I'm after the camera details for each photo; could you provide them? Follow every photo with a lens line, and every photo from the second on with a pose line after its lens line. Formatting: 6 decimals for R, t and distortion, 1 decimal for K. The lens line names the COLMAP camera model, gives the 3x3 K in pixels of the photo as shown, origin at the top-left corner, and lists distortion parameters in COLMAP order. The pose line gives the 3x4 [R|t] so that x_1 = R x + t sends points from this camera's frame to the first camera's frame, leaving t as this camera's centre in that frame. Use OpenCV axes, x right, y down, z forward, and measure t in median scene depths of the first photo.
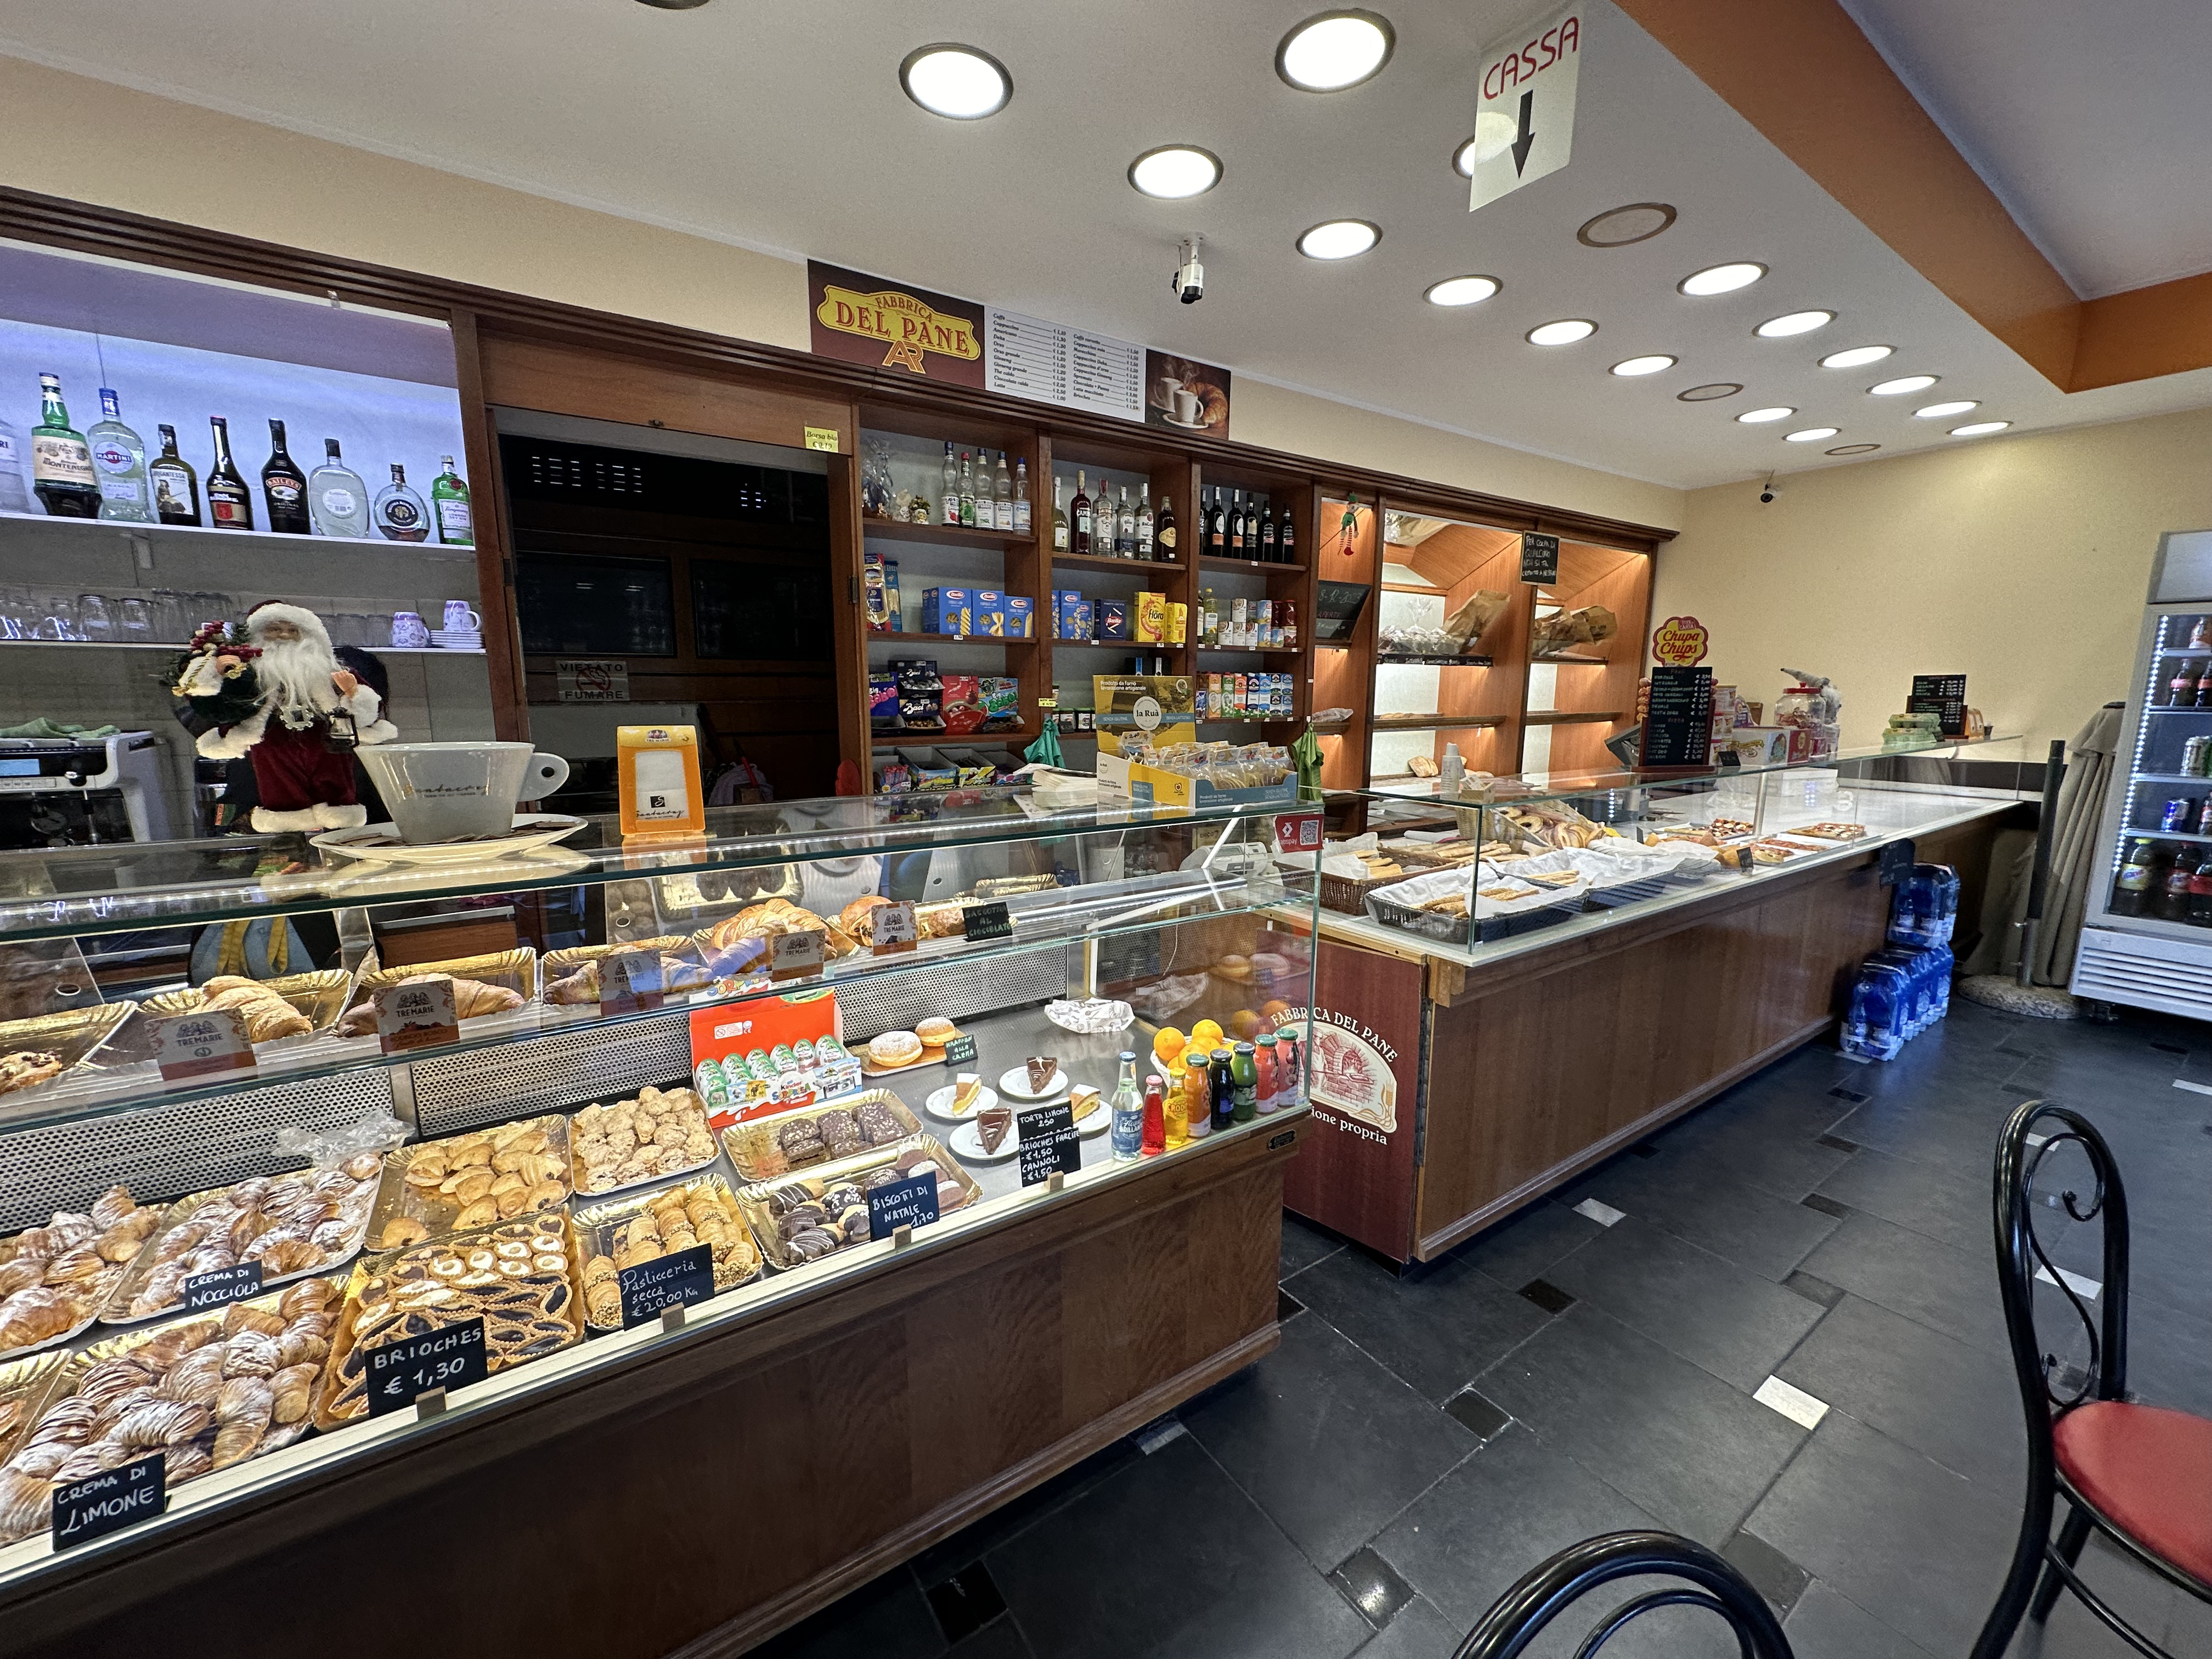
lens RADIAL K [[879.4, 0, 1104.9], [0, 879.4, 832.8], [0, 0, 1]] dist [-0.001831, 0.000682]
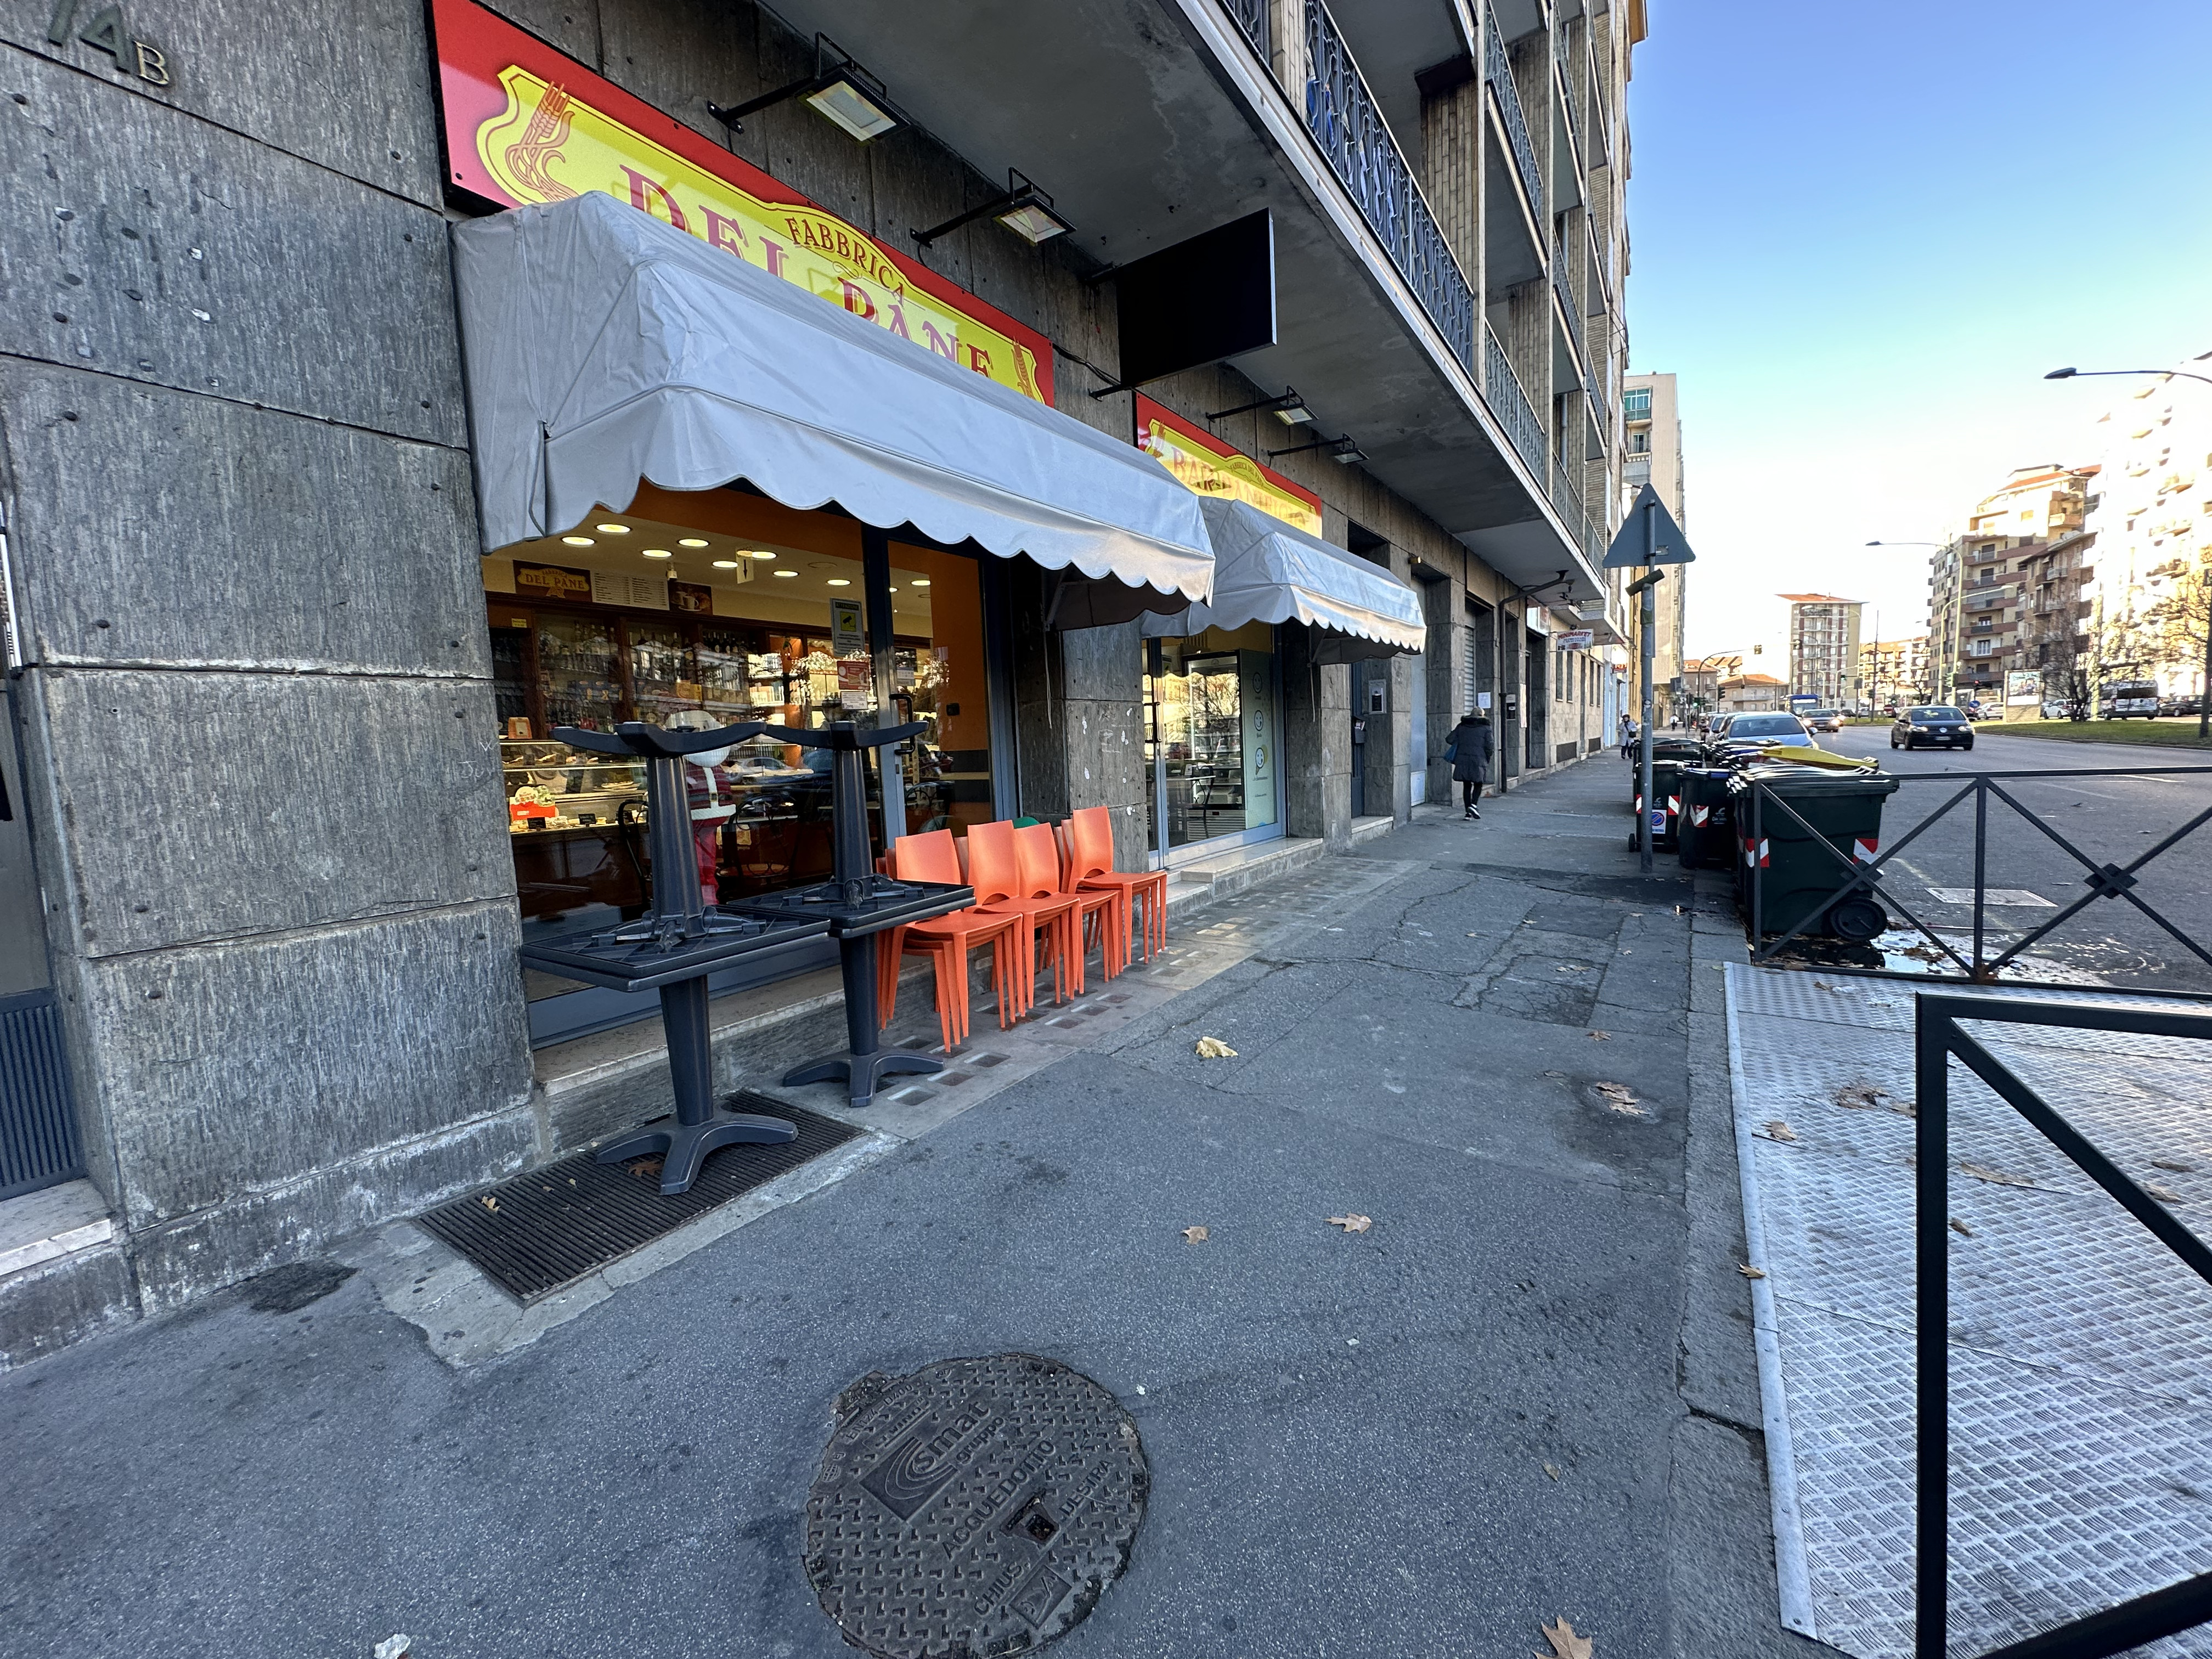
lens RADIAL K [[879.4, 0, 1104.3], [0, 879.4, 826.9], [0, 0, 1]] dist [-0.001831, 0.000682]
pose [[0.925632, -0.074464, 0.371027, 0.242484], [0.104254, 0.992687, -0.060860, 0.443759], [-0.363781, 0.095015, 0.926626, -1.830845]]
